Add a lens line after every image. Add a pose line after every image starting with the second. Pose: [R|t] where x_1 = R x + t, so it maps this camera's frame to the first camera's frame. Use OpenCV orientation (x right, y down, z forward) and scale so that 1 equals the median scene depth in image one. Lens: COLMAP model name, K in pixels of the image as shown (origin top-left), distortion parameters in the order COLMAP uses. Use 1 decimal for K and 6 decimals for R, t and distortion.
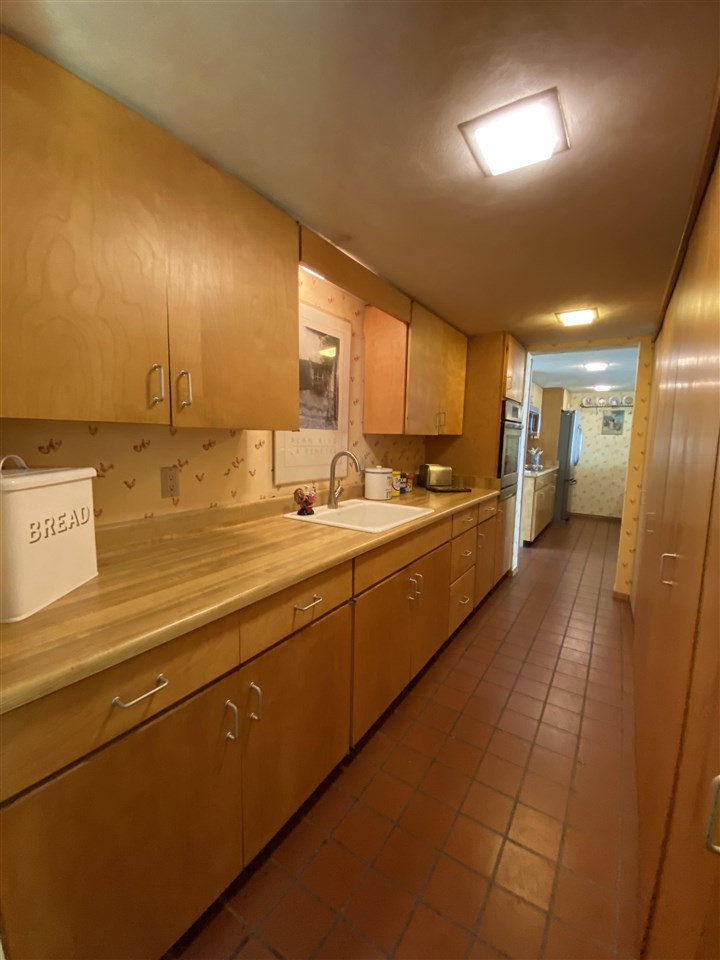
lens RADIAL K [[394.6, 0, 360.0], [0, 394.6, 480.0], [0, 0, 1]] dist [0.011846, -0.017493]
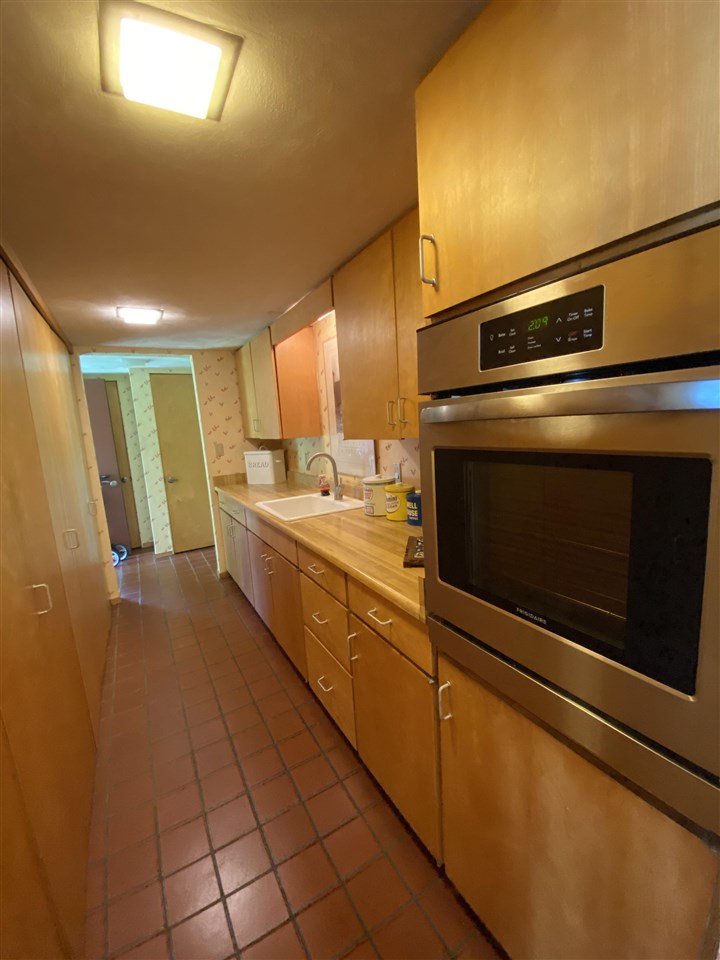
lens RADIAL K [[394.6, 0, 360.0], [0, 394.6, 480.0], [0, 0, 1]] dist [0.011846, -0.017493]
pose [[-0.452225, 0.138940, -0.881015, 0.918425], [-0.045134, 0.982961, 0.178184, -0.266566], [0.890761, 0.120343, -0.438249, 1.639435]]
